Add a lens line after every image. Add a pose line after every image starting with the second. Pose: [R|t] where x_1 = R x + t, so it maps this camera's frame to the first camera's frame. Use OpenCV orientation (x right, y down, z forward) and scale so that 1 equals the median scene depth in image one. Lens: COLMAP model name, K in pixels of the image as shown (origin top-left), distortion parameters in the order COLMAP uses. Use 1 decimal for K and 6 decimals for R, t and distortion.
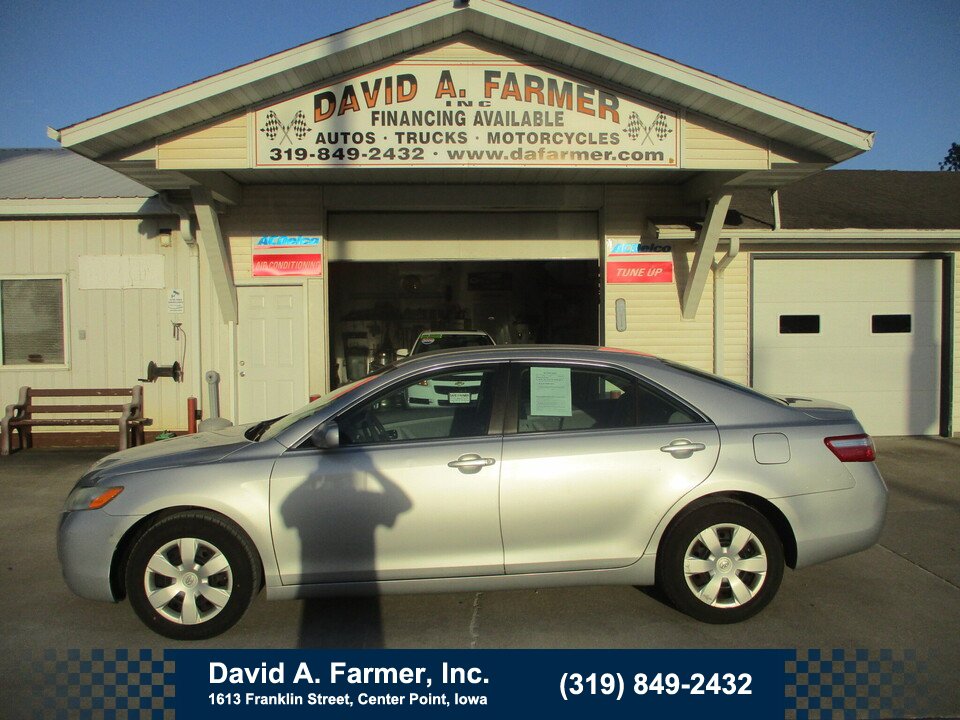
lens RADIAL K [[804.0, 0, 485.7], [0, 804.0, 359.7], [0, 0, 1]] dist [-0.044564, 0.015444]
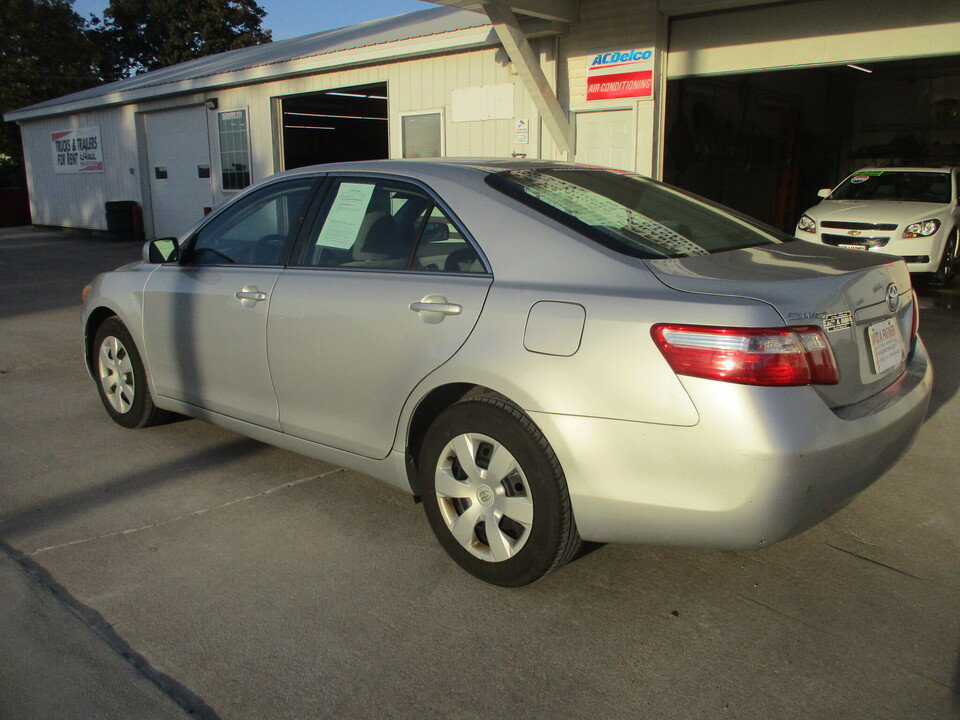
lens RADIAL K [[804.0, 0, 485.7], [0, 804.0, 359.7], [0, 0, 1]] dist [-0.044564, 0.015444]
pose [[0.716540, 0.159643, -0.679032, 0.386948], [-0.029811, 0.979577, 0.198845, 0.010515], [0.696908, -0.122238, 0.706666, 0.296559]]
